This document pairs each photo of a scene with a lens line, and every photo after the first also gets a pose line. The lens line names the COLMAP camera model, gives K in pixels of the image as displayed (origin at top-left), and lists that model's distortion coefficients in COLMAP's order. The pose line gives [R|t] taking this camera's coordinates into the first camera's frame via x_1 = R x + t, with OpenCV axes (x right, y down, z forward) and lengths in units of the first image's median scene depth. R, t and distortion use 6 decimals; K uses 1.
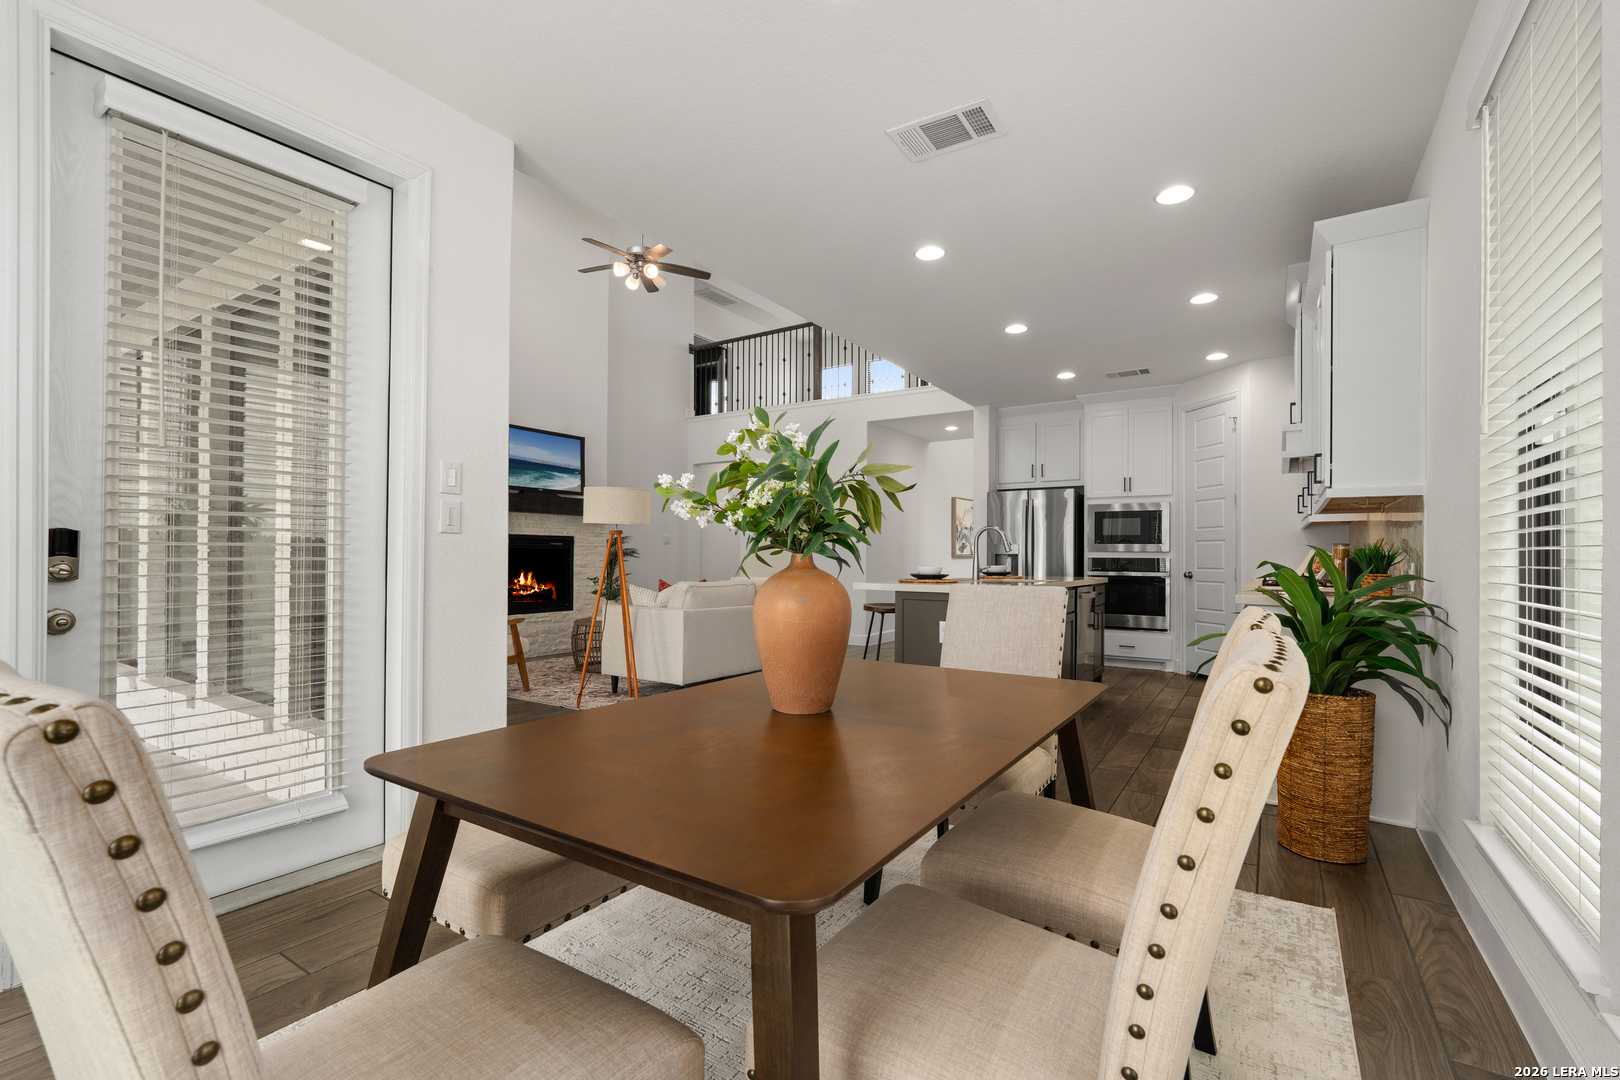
lens RADIAL K [[717.9, 0, 820.2], [0, 717.9, 548.9], [0, 0, 1]] dist [-0.000962, -0.000017]
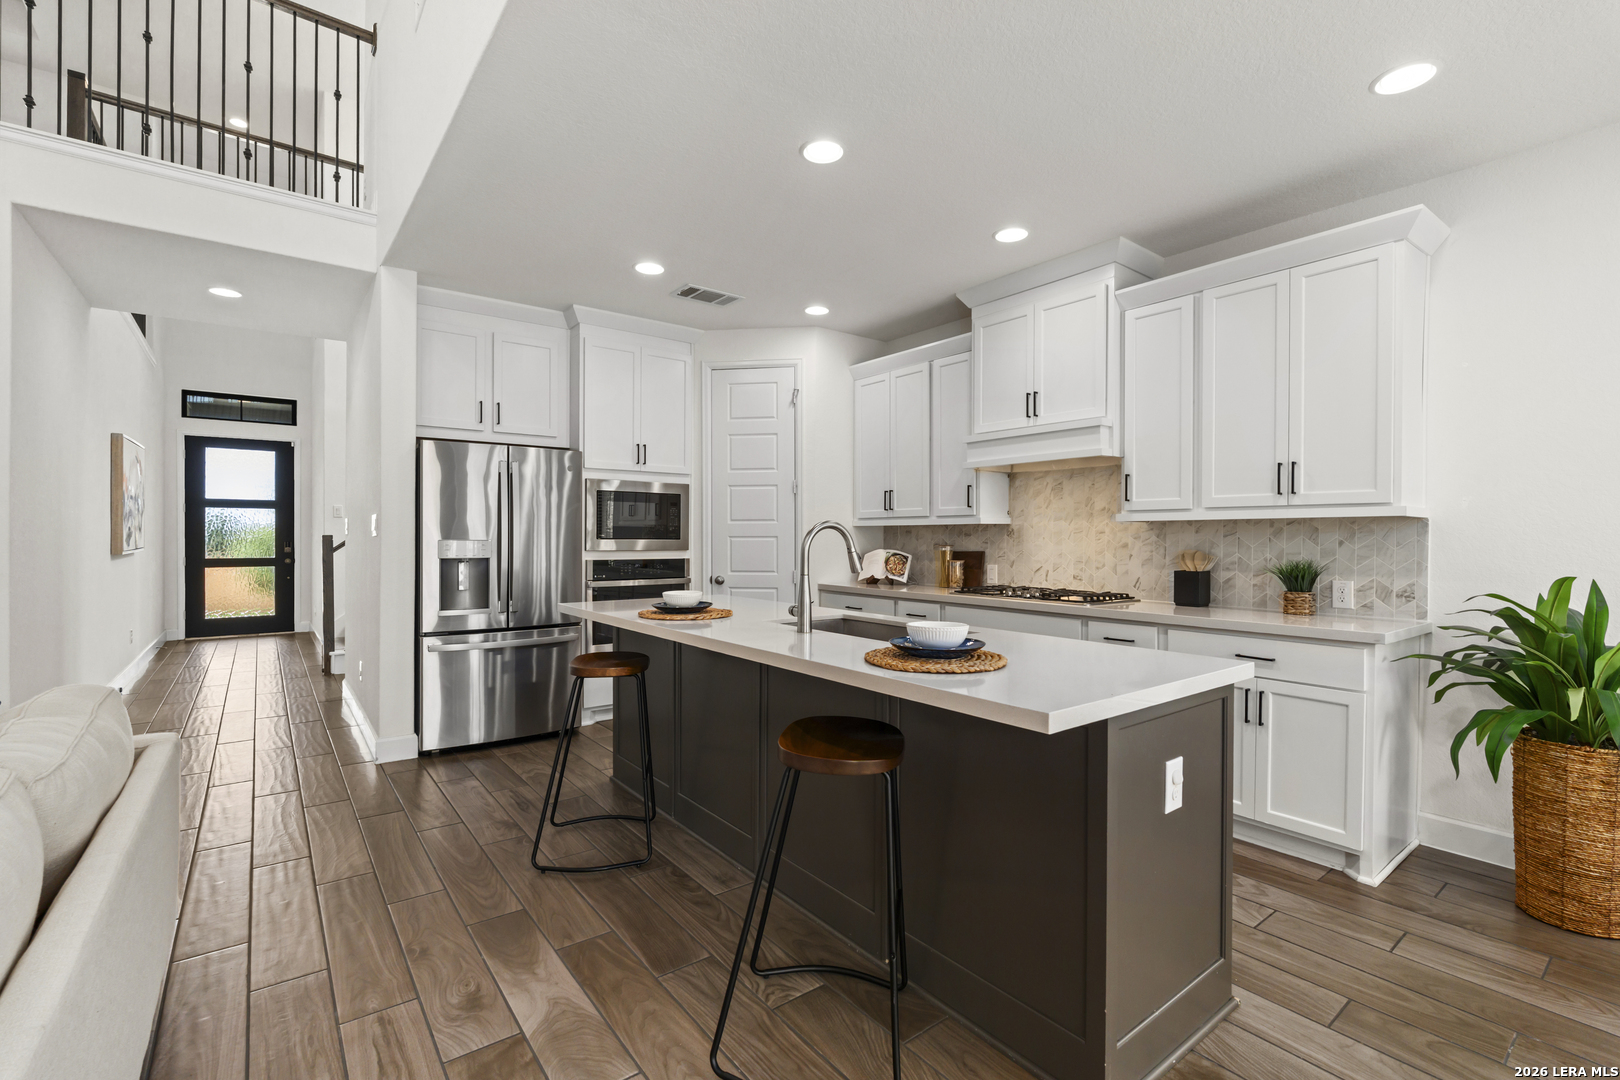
lens RADIAL K [[710.2, 0, 813.5], [0, 710.2, 539.9], [0, 0, 1]] dist [-0.001993, -0.000078]
pose [[0.334502, -0.011976, 0.942319, -0.164595], [-0.011772, 0.999788, 0.016885, -0.019330], [-0.942322, -0.016742, 0.334290, 0.588919]]
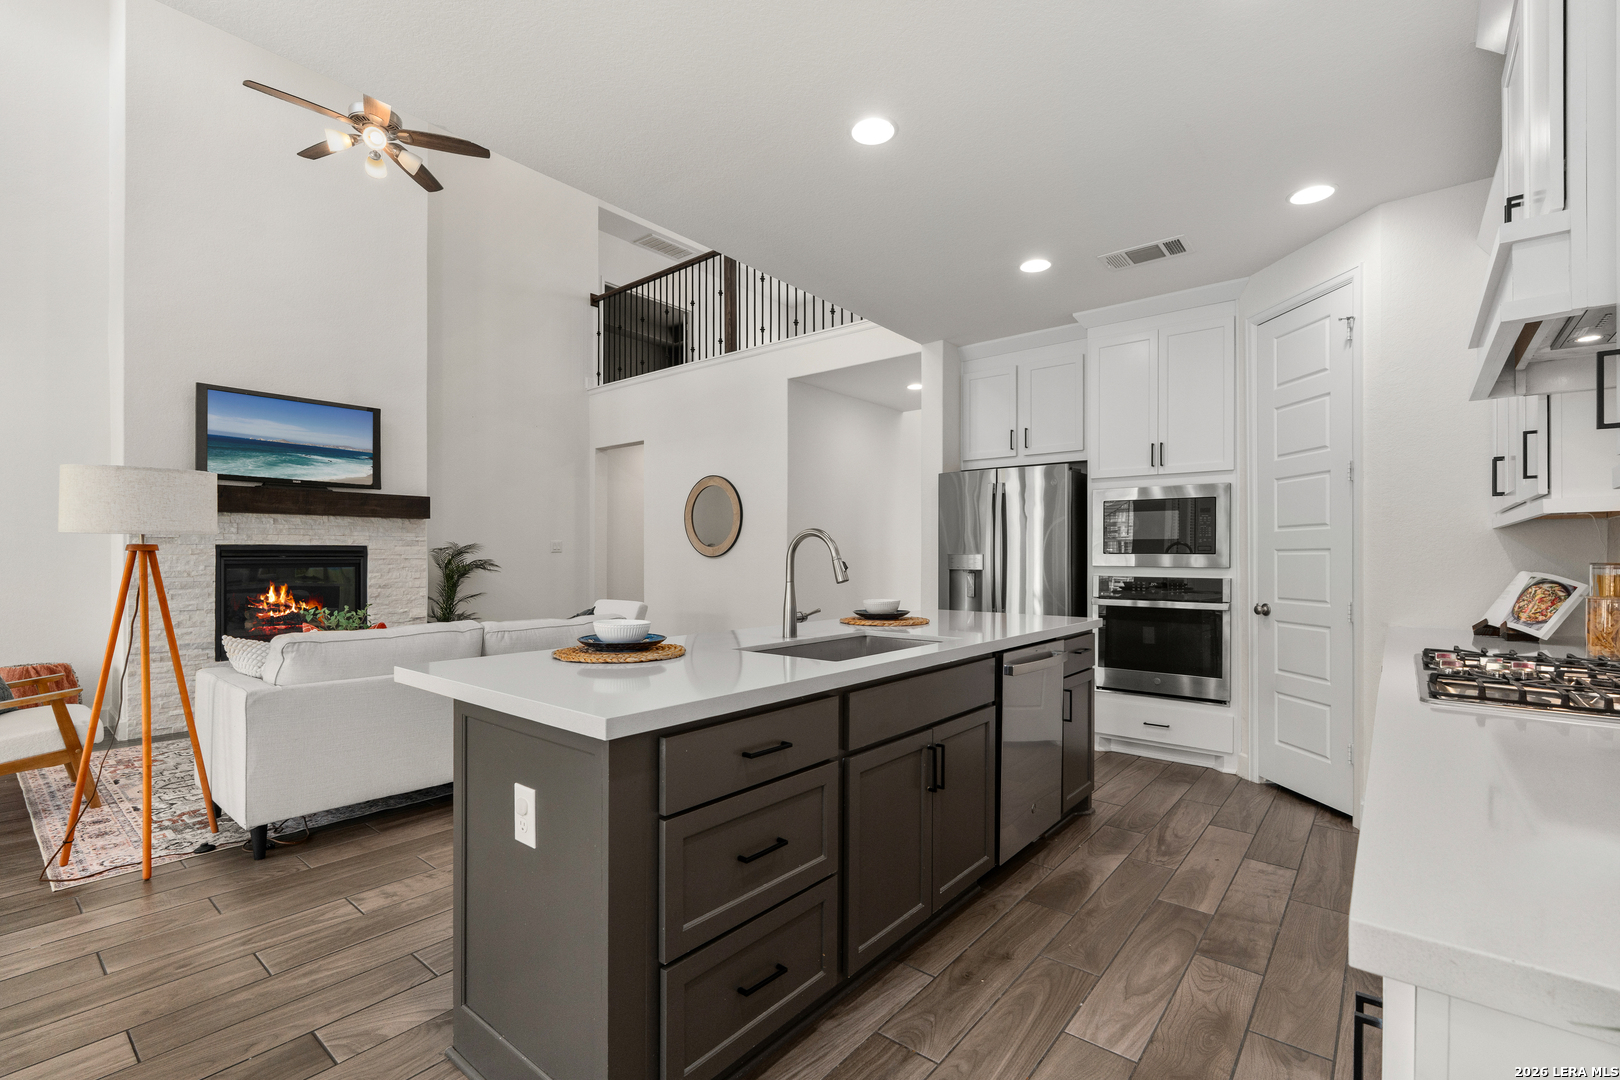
lens RADIAL K [[723.1, 0, 811.0], [0, 723.1, 552.6], [0, 0, 1]] dist [-0.001630, -0.000283]
pose [[0.993095, -0.005829, -0.117167, 0.204427], [0.006738, 0.999950, 0.007363, -0.013784], [0.117119, -0.008102, 0.993085, 0.353399]]
